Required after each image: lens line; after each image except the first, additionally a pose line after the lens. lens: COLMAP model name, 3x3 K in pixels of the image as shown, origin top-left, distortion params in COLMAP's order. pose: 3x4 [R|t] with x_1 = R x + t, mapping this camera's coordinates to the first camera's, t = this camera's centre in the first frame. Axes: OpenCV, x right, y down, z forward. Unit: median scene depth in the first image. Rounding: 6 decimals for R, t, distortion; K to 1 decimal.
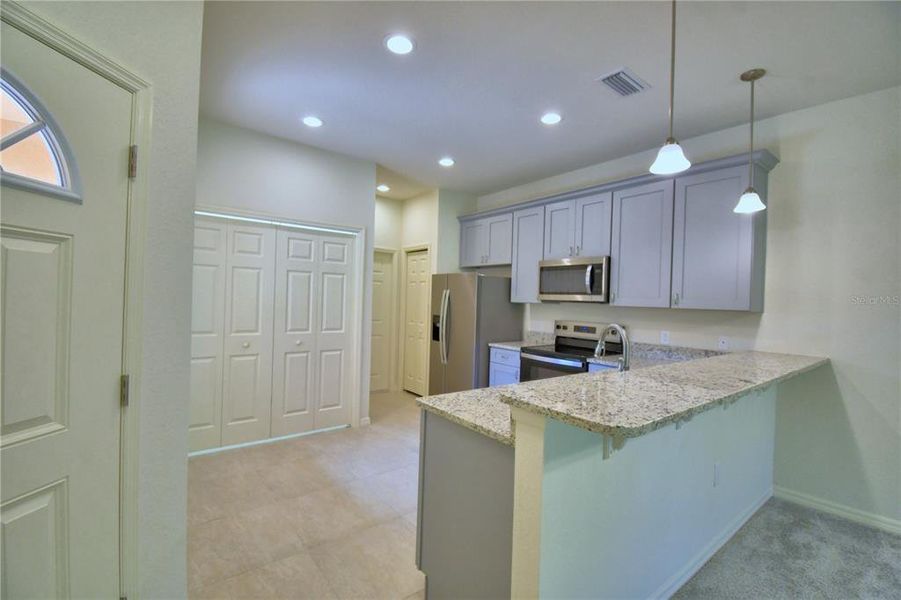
lens RADIAL K [[394.8, 0, 444.7], [0, 394.8, 301.4], [0, 0, 1]] dist [0.022526, -0.028535]
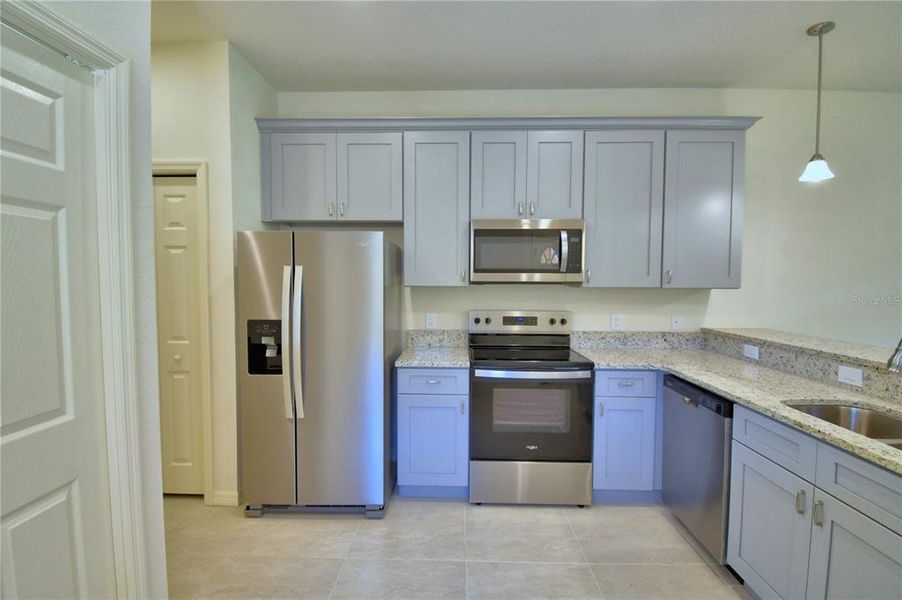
lens RADIAL K [[436.3, 0, 451.0], [0, 436.3, 300.0], [0, 0, 1]] dist [0.025288, -0.026362]
pose [[0.627014, -0.067903, 0.776043, -0.310315], [0.020514, 0.997288, 0.070687, -0.023549], [-0.778738, -0.028402, 0.626707, 0.552852]]
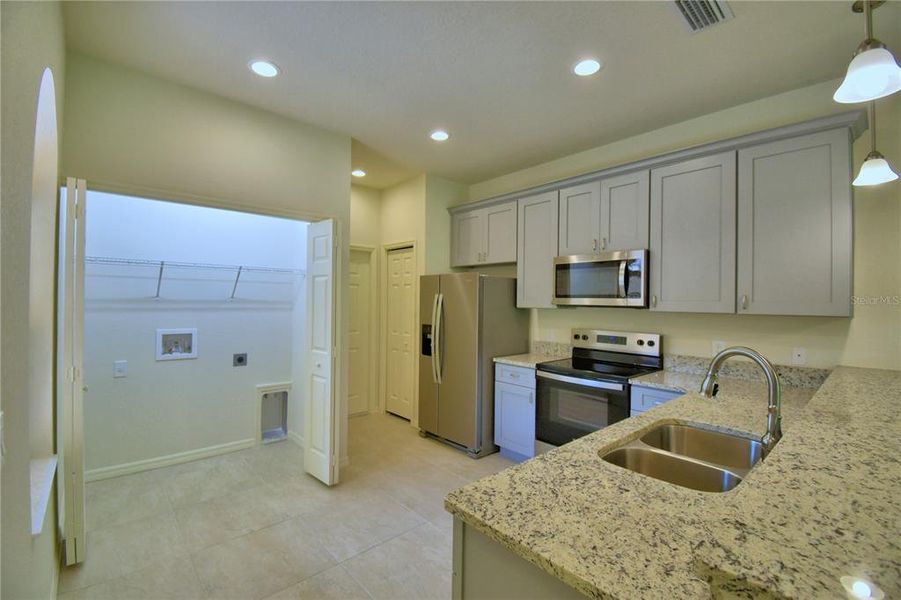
lens RADIAL K [[394.8, 0, 444.7], [0, 394.8, 301.4], [0, 0, 1]] dist [0.022526, -0.028535]
pose [[0.997418, -0.017420, 0.069664, -0.044463], [0.017755, 0.999834, -0.004185, -0.010684], [-0.069580, 0.005411, 0.997562, 0.185020]]
